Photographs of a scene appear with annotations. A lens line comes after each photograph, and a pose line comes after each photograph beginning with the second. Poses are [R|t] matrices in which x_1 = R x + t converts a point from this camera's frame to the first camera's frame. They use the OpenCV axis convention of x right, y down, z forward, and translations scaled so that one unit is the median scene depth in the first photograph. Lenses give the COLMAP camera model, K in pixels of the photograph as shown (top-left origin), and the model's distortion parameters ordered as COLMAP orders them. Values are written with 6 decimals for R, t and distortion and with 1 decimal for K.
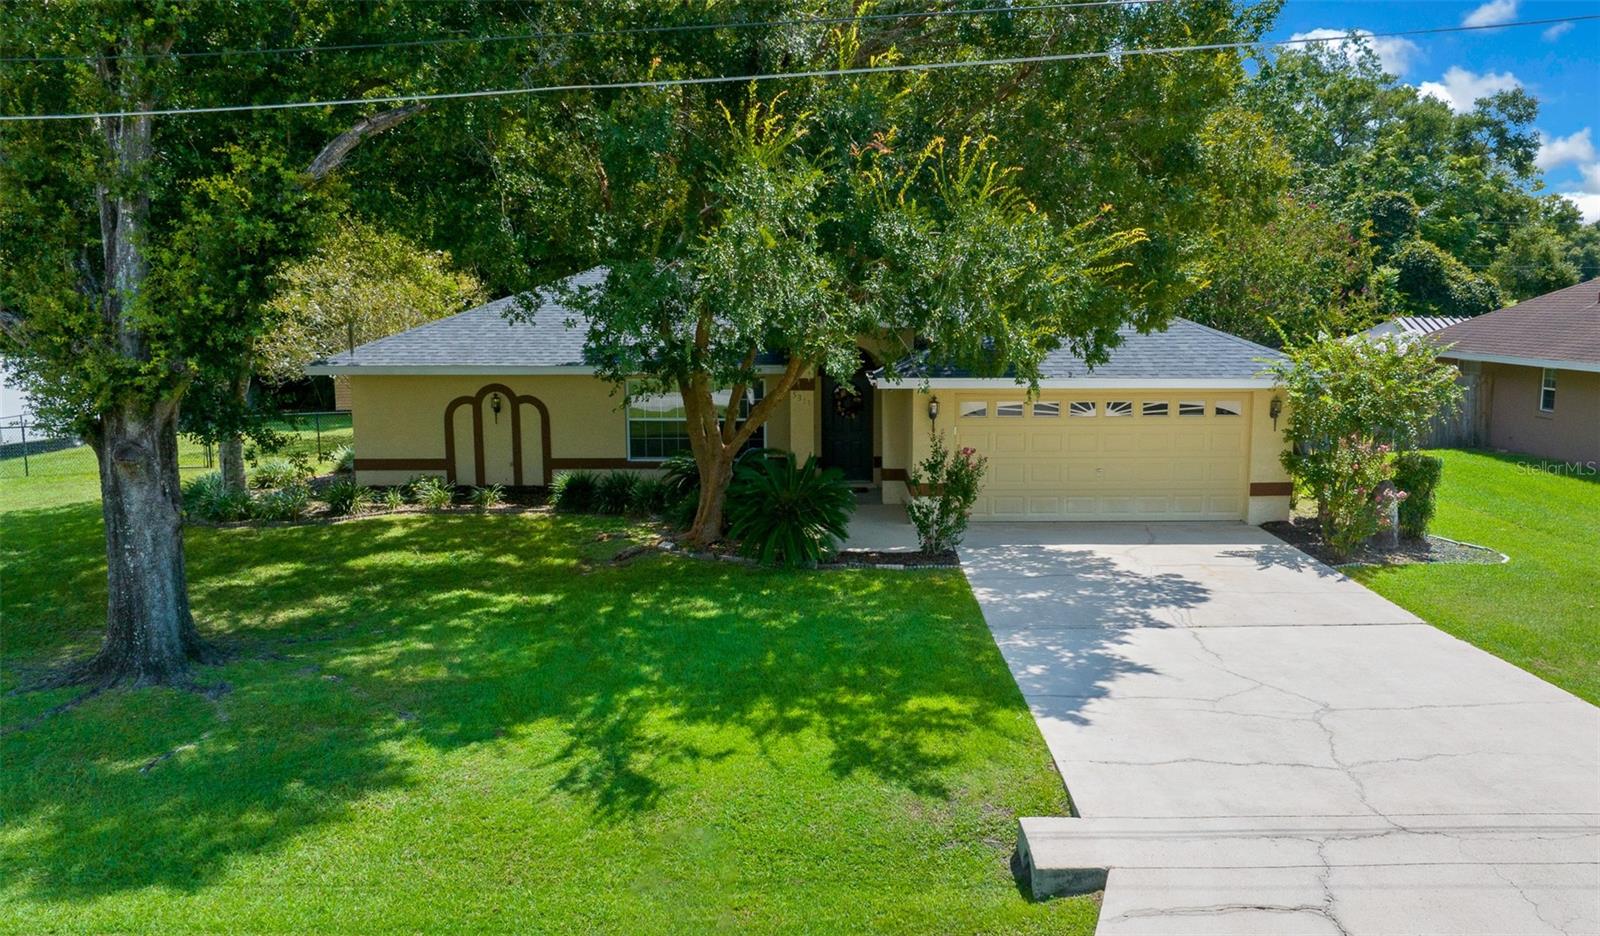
lens RADIAL K [[1254.0, 0, 809.7], [0, 1254.0, 466.8], [0, 0, 1]] dist [-0.024652, -0.000817]
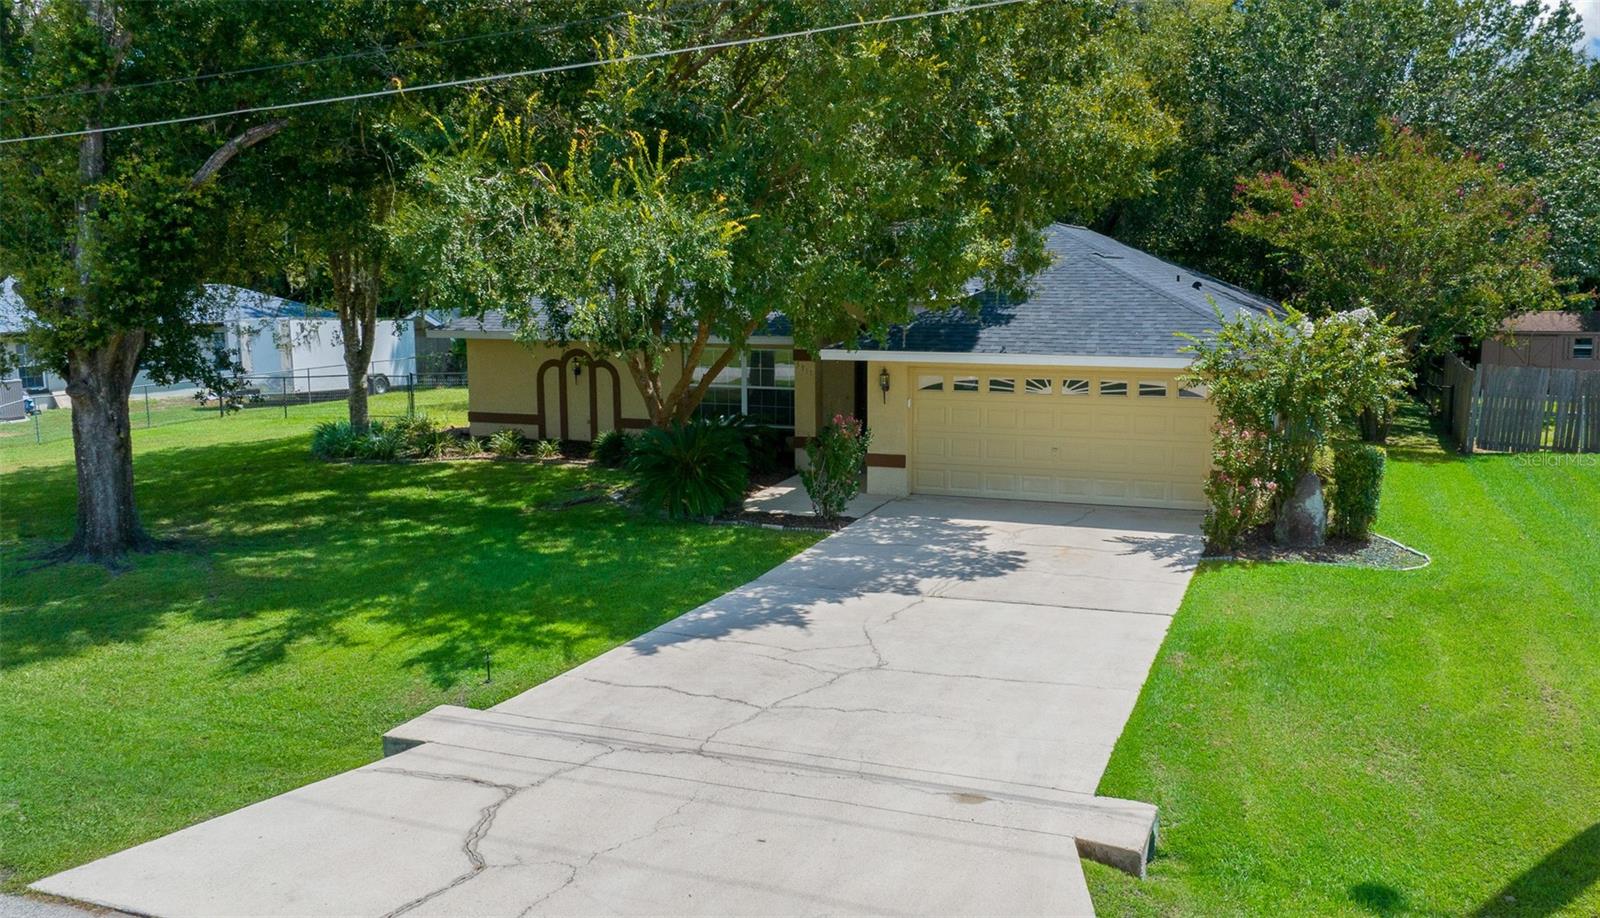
lens RADIAL K [[1347.7, 0, 861.2], [0, 1347.7, 462.6], [0, 0, 1]] dist [-0.028650, 0.019362]
pose [[0.934206, 0.050778, -0.353100, 0.760737], [-0.048106, 0.998708, 0.016345, 0.004894], [0.353474, 0.001717, 0.935443, -0.055244]]
